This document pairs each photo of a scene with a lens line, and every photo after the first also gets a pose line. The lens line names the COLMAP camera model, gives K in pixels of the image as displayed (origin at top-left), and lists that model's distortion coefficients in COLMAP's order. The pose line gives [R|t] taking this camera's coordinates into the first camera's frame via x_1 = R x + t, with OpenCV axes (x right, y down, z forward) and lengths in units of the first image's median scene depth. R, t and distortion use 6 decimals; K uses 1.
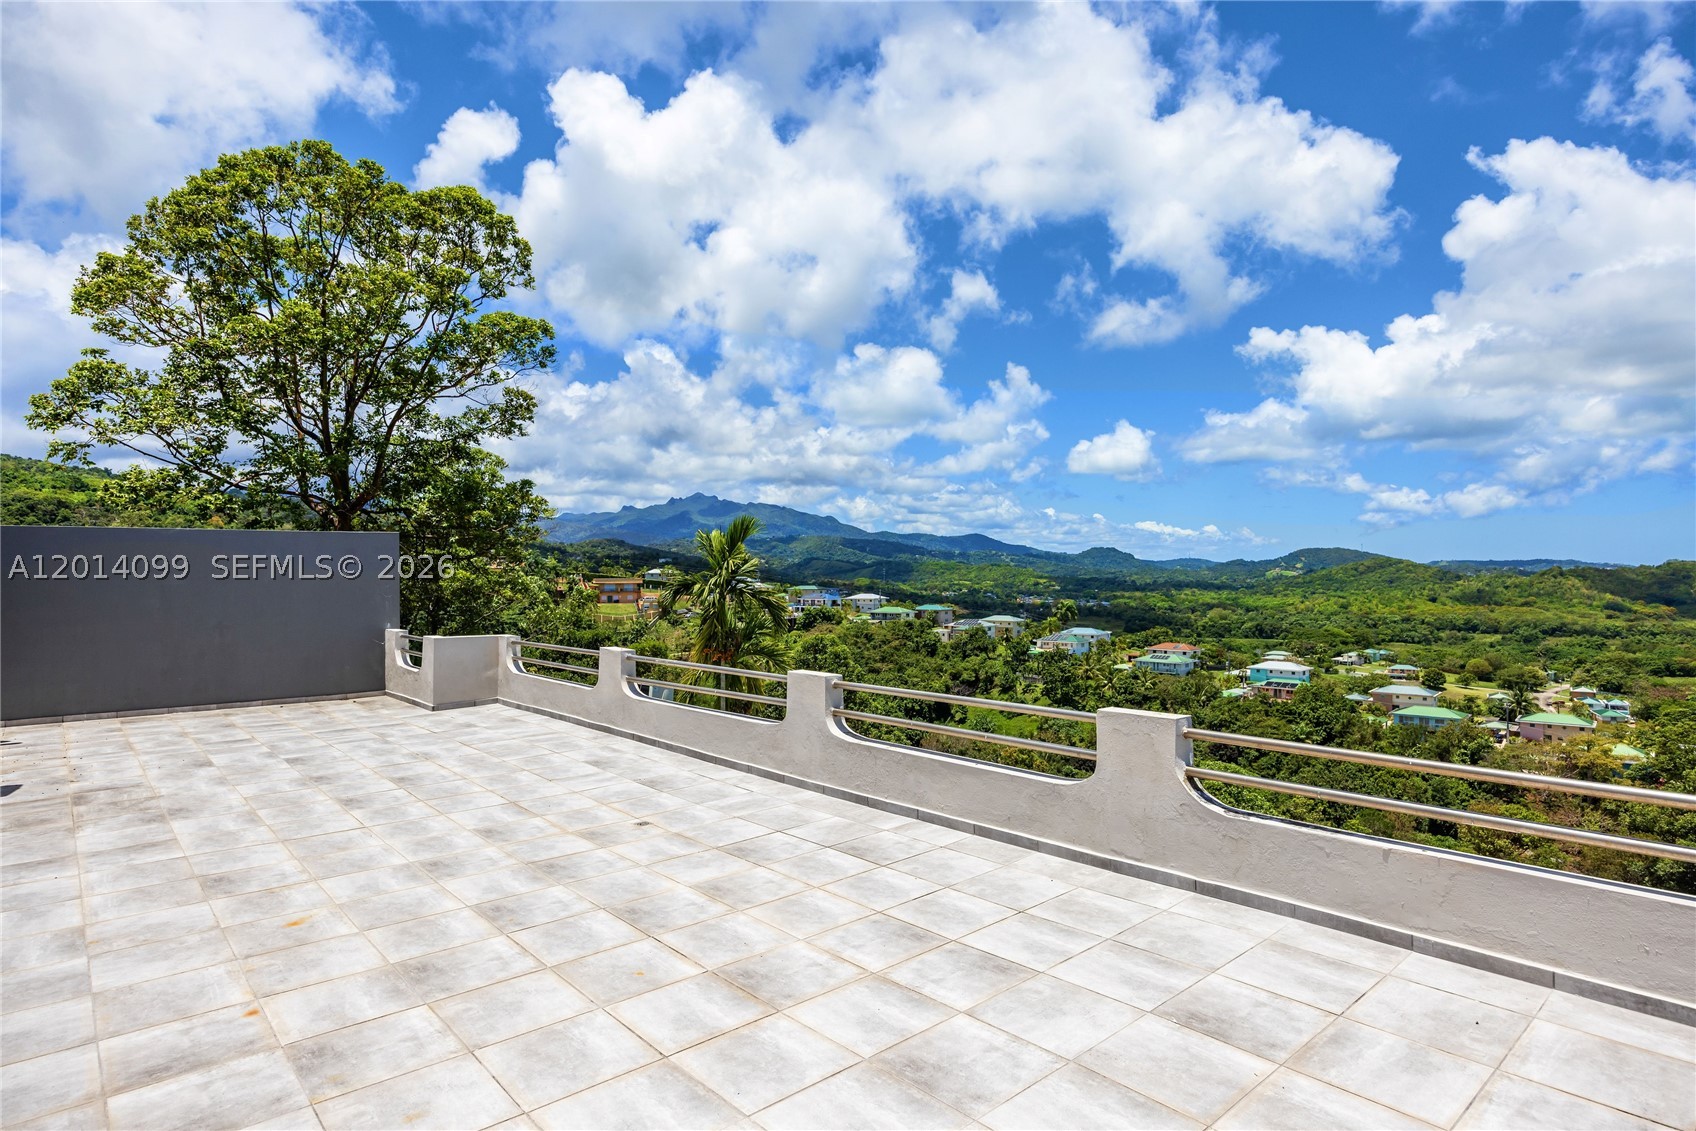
lens RADIAL K [[926.2, 0, 850.4], [0, 926.2, 565.9], [0, 0, 1]] dist [-0.017969, 0.002591]
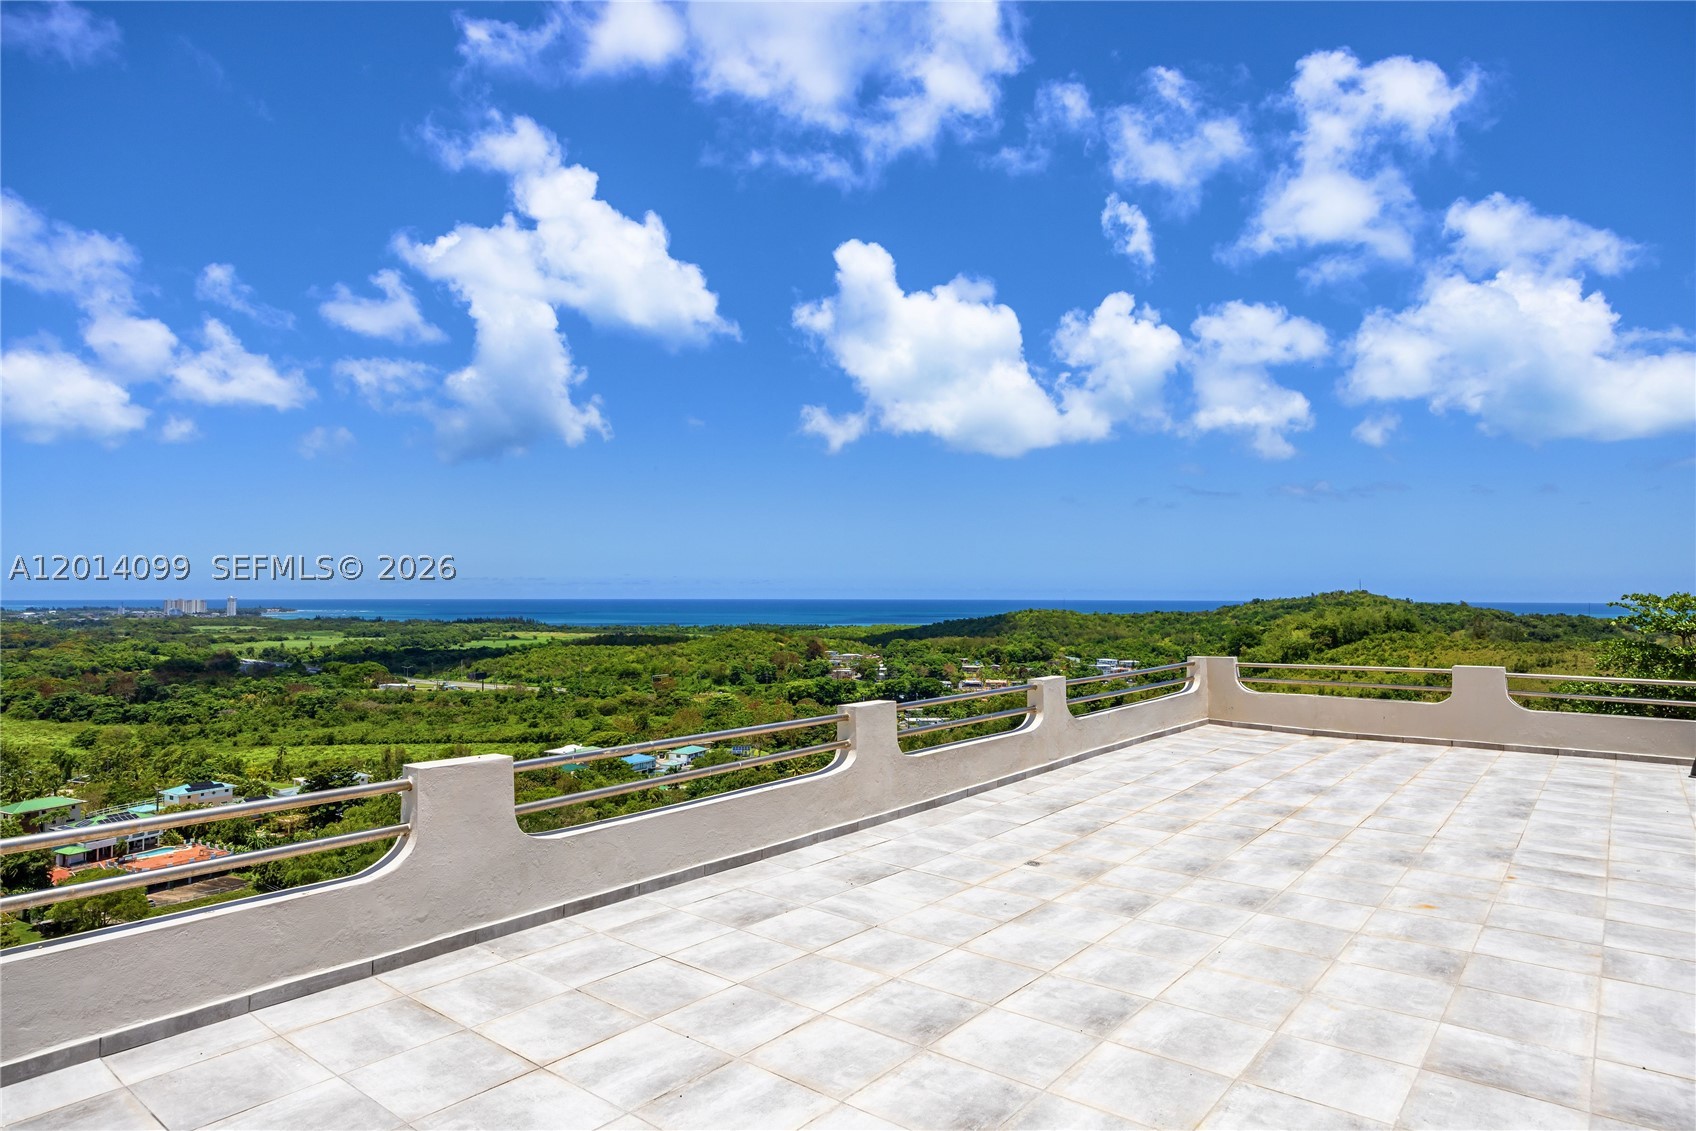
lens RADIAL K [[993.2, 0, 879.4], [0, 993.2, 539.0], [0, 0, 1]] dist [-0.004745, -0.004679]
pose [[-0.204321, 0.065889, 0.976684, -1.424808], [-0.006734, 0.997614, -0.068710, 0.023781], [-0.978881, -0.020616, -0.203390, 1.621015]]
